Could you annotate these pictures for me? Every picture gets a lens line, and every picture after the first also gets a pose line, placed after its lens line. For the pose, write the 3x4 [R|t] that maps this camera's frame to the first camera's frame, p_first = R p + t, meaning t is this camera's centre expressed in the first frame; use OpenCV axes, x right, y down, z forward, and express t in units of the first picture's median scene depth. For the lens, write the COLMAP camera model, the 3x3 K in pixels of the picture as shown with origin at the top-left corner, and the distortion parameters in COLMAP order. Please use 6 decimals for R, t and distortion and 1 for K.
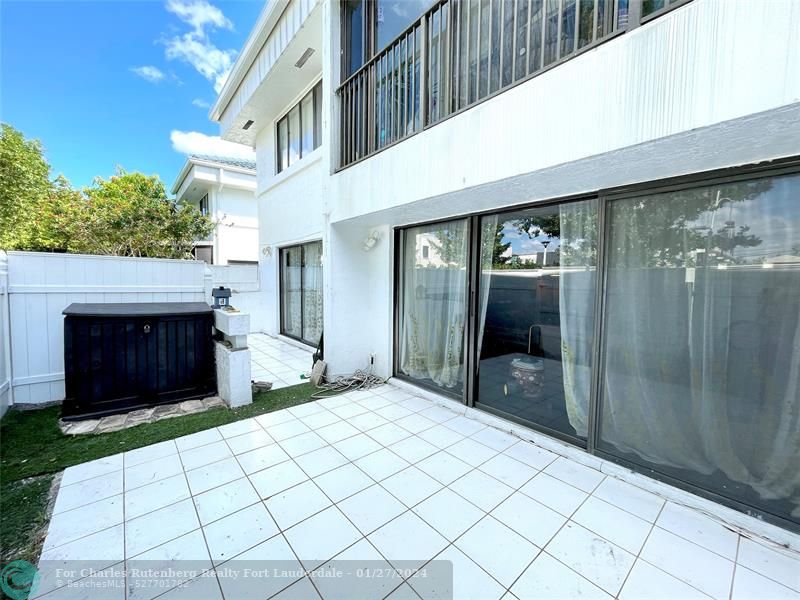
lens RADIAL K [[325.1, 0, 398.9], [0, 325.1, 297.8], [0, 0, 1]] dist [0.001510, -0.000341]
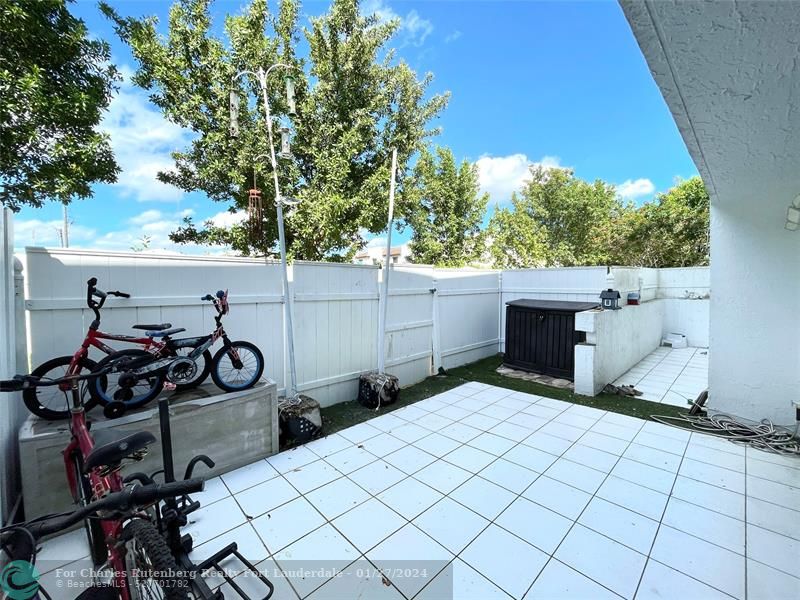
lens RADIAL K [[325.1, 0, 398.2], [0, 325.1, 301.6], [0, 0, 1]] dist [0.001510, -0.000341]
pose [[0.039522, 0.037918, -0.998499, 0.600452], [-0.043545, 0.998396, 0.036191, -0.001449], [0.998269, 0.042050, 0.041110, 0.307368]]
